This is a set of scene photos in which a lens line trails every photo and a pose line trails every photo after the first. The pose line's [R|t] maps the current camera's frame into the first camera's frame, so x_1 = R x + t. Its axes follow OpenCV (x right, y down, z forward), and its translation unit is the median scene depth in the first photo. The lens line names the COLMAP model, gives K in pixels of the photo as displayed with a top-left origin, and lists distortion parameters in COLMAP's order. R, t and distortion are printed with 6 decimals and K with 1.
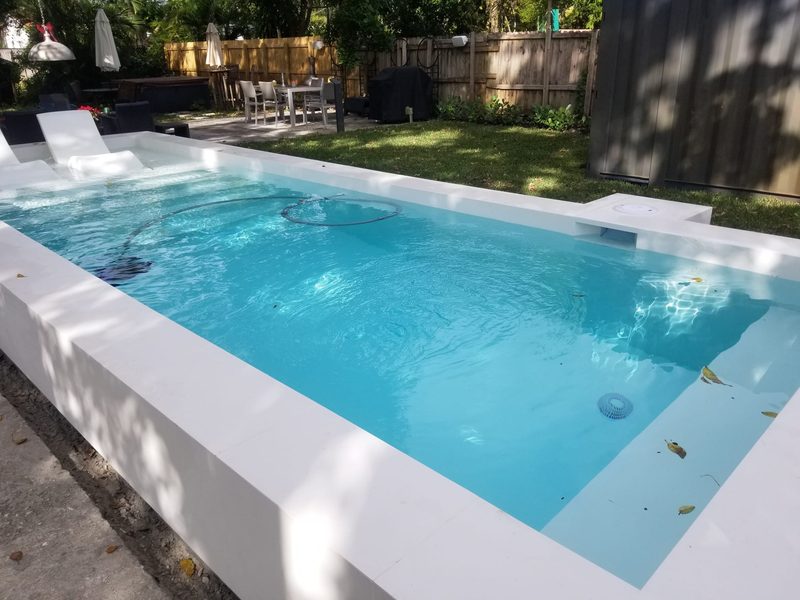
lens RADIAL K [[640.4, 0, 399.4], [0, 640.4, 298.8], [0, 0, 1]] dist [-0.010993, -0.004858]
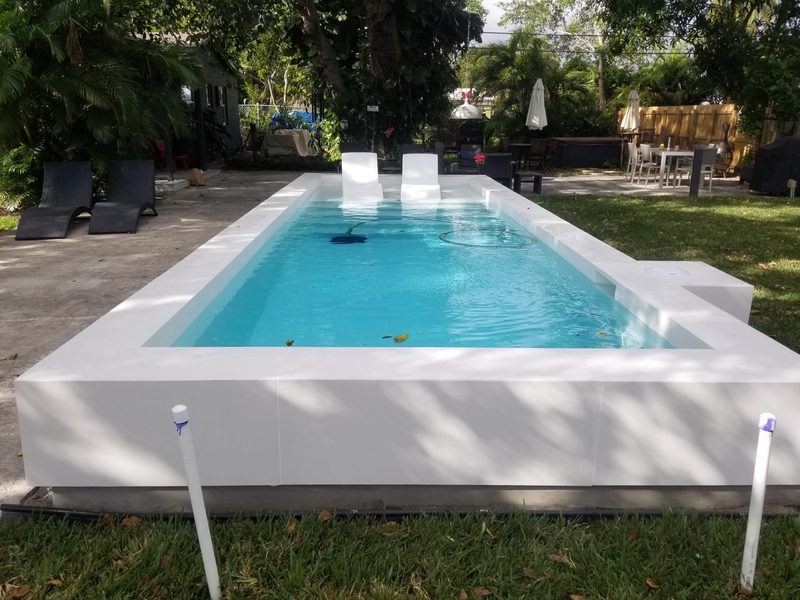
lens RADIAL K [[640.4, 0, 399.0], [0, 640.4, 300.5], [0, 0, 1]] dist [-0.010993, -0.004858]
pose [[0.723828, 0.210241, -0.657170, 0.232891], [-0.266678, 0.963676, 0.014571, 0.000617], [0.636362, 0.164706, 0.753602, -0.007922]]
